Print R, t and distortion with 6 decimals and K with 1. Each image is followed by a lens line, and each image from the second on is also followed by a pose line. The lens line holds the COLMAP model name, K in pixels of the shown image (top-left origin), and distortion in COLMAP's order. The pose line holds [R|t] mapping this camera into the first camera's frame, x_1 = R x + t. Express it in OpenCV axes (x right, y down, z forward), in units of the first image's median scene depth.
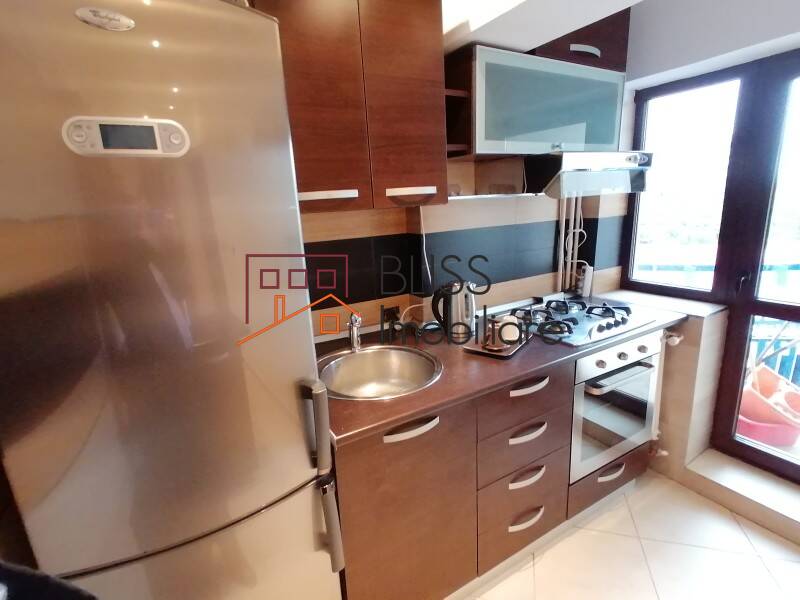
lens RADIAL K [[396.8, 0, 399.3], [0, 396.8, 303.9], [0, 0, 1]] dist [0.002278, 0.000515]
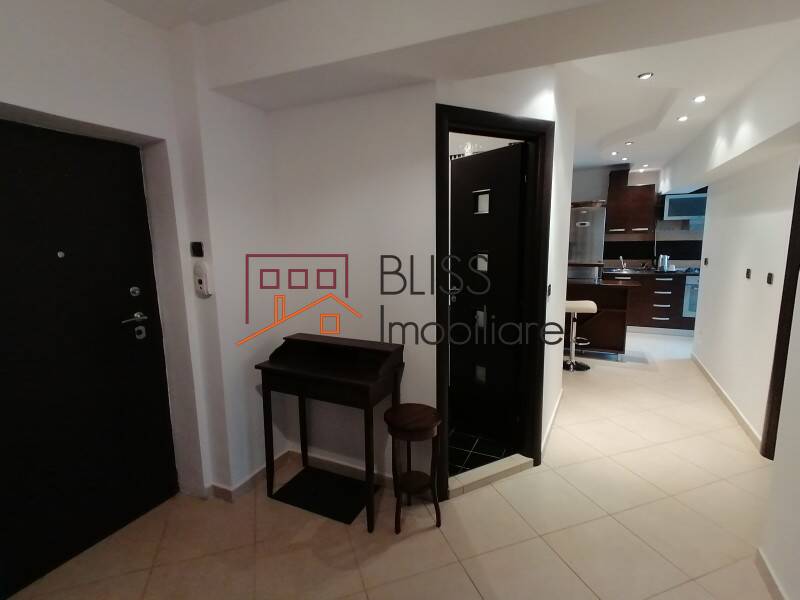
lens RADIAL K [[404.3, 0, 404.0], [0, 404.3, 300.1], [0, 0, 1]] dist [0.019957, -0.000394]
pose [[0.574813, 0.166855, -0.801093, 1.606422], [-0.214501, 0.975480, 0.049265, 0.577374], [0.789670, 0.143517, 0.596509, -2.574927]]
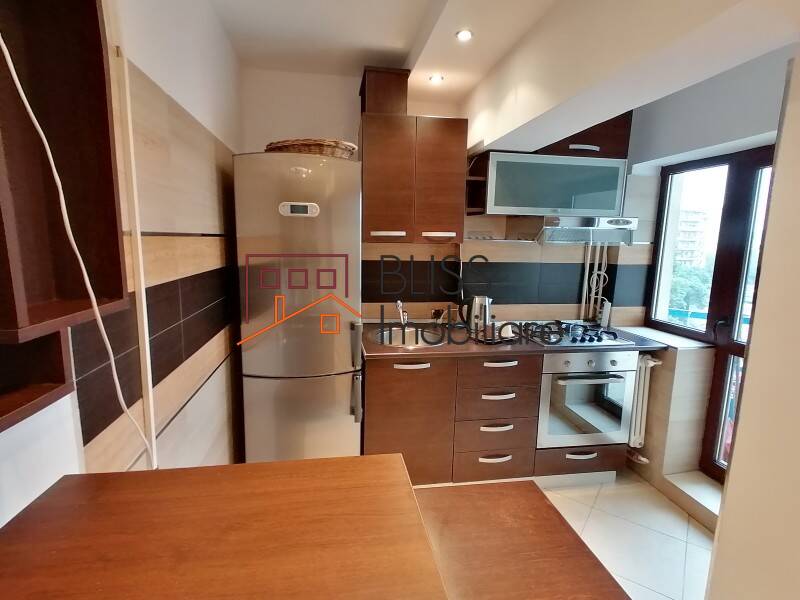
lens RADIAL K [[404.3, 0, 404.0], [0, 404.3, 300.1], [0, 0, 1]] dist [0.019957, -0.000394]
pose [[0.941320, 0.123322, -0.314180, 0.334897], [-0.151468, 0.986209, -0.066708, 0.096797], [0.301620, 0.110382, 0.947017, -0.476813]]
